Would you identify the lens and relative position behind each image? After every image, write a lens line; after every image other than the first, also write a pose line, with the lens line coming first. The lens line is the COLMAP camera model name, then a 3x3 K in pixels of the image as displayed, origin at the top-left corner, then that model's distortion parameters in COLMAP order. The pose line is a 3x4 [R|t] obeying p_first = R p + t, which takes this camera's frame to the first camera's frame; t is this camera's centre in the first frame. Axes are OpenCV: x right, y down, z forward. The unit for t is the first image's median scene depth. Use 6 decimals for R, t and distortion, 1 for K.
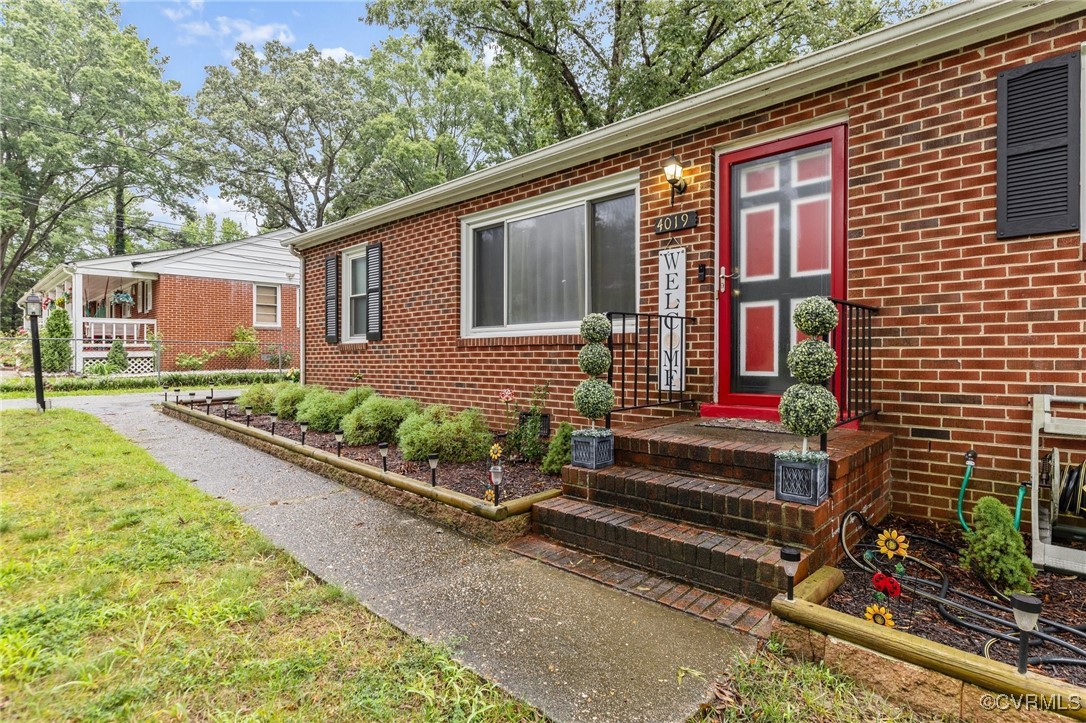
lens RADIAL K [[551.8, 0, 548.5], [0, 551.8, 354.9], [0, 0, 1]] dist [0.000033, -0.001164]
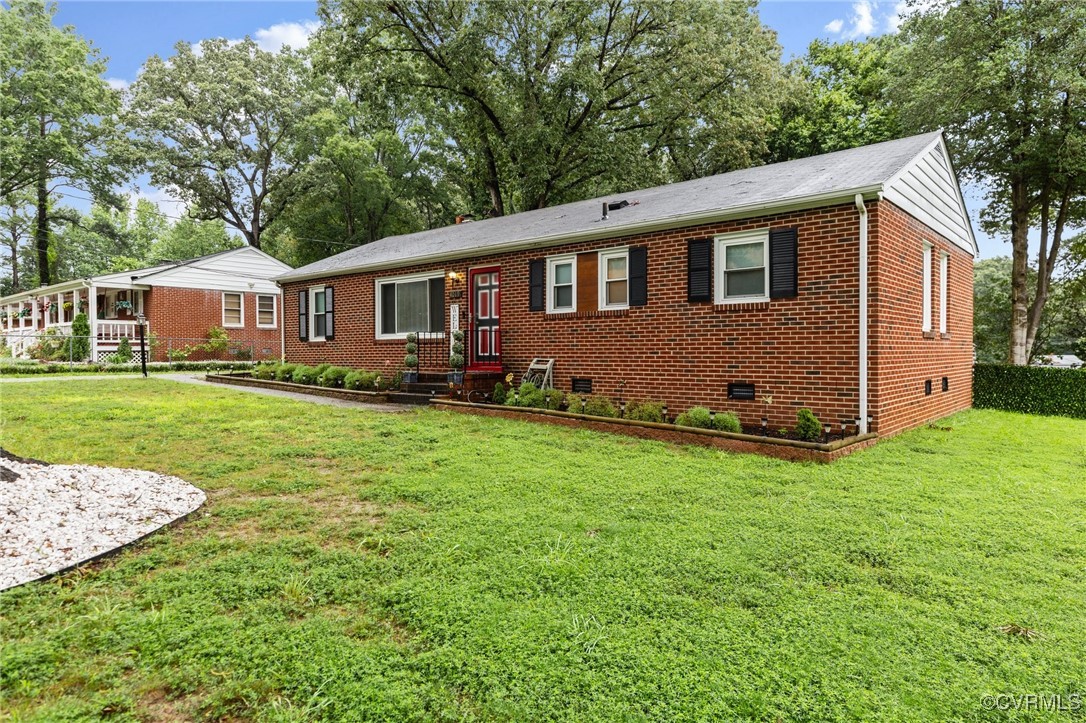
lens RADIAL K [[659.1, 0, 538.2], [0, 659.1, 370.5], [0, 0, 1]] dist [0.008734, 0.002745]
pose [[0.999541, 0.001907, 0.030221, 0.250048], [-0.002702, 0.999651, 0.026292, 0.012972], [-0.030160, -0.026361, 0.999197, -0.979371]]
